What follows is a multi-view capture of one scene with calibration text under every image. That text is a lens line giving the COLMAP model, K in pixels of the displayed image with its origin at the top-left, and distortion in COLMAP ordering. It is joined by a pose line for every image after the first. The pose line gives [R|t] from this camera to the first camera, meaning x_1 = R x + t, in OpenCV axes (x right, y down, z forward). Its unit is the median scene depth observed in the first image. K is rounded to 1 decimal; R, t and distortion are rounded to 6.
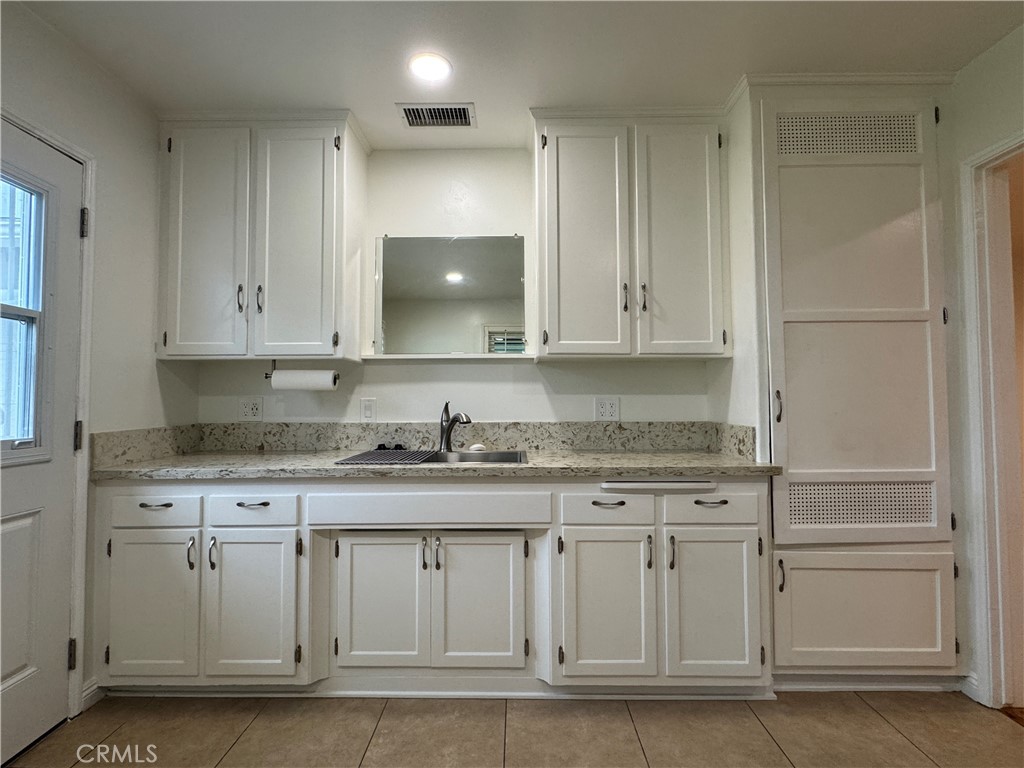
lens RADIAL K [[484.2, 0, 512.0], [0, 484.2, 384.0], [0, 0, 1]] dist [-0.001905, 0.000109]
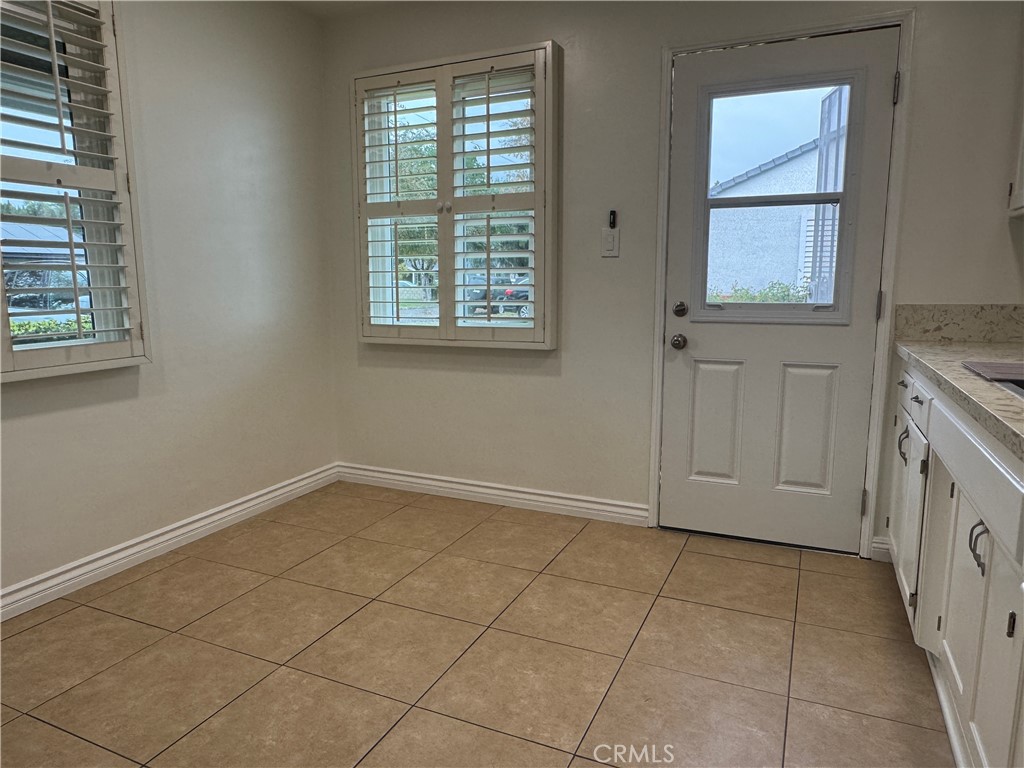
lens RADIAL K [[675.9, 0, 512.0], [0, 675.9, 384.0], [0, 0, 1]] dist [-0.000784, -0.000233]
pose [[-0.405597, 0.141900, -0.902970, 0.764382], [0.034556, 0.989551, 0.139984, 0.043002], [0.913398, 0.025574, -0.406262, 0.860547]]
